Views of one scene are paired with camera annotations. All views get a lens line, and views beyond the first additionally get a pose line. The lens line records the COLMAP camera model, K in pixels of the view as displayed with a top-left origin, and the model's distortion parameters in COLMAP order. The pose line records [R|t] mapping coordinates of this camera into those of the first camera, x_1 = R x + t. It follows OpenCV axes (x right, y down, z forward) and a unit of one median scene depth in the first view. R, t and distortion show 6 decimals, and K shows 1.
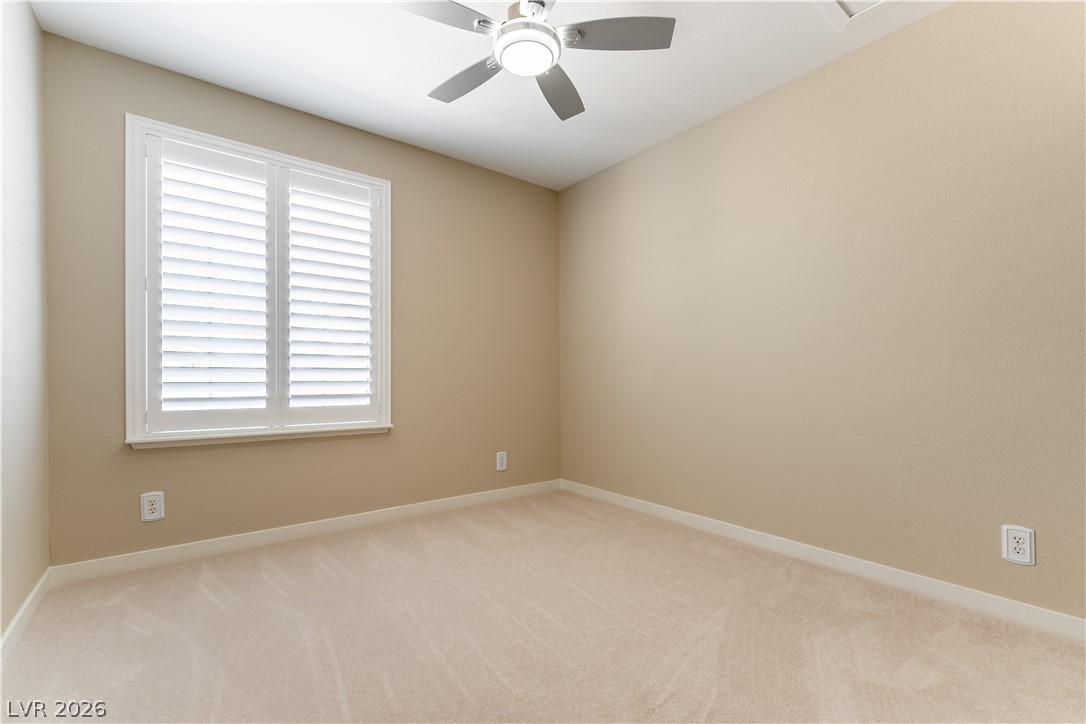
lens RADIAL K [[484.7, 0, 538.6], [0, 484.7, 355.7], [0, 0, 1]] dist [-0.000254, 0.000006]
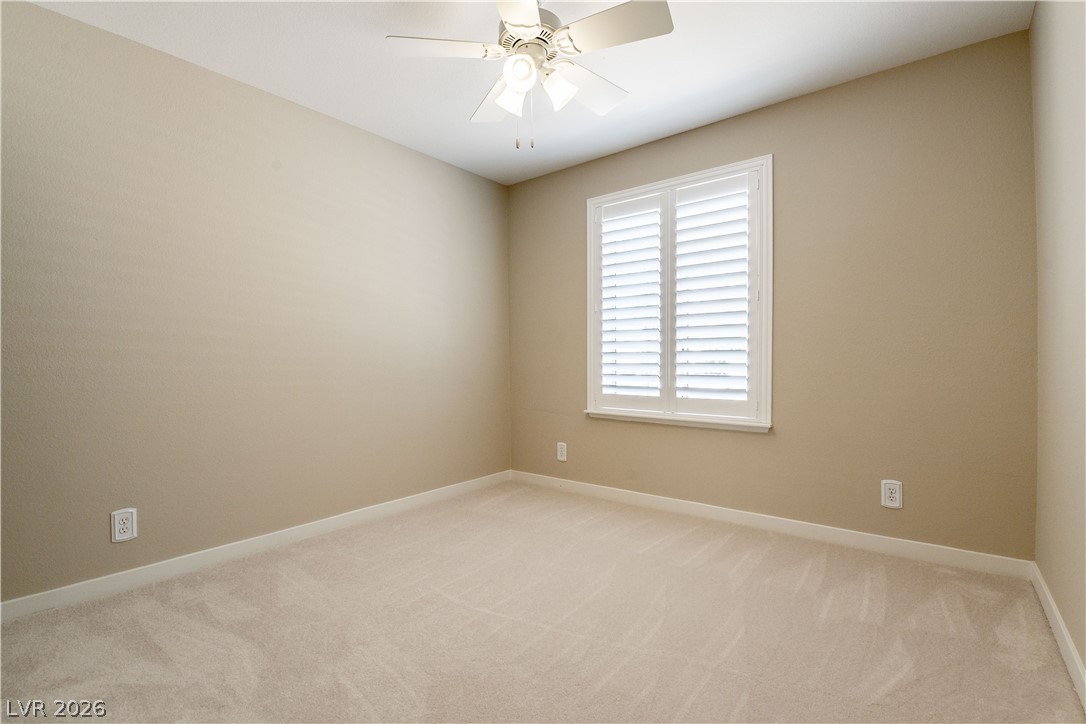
lens RADIAL K [[484.7, 0, 538.6], [0, 484.7, 355.7], [0, 0, 1]] dist [-0.000254, 0.000006]
pose [[0.230634, -0.027716, -0.972646, 0.533854], [0.032711, 0.999250, -0.020718, 0.021245], [0.972491, -0.027038, 0.231367, 0.424499]]
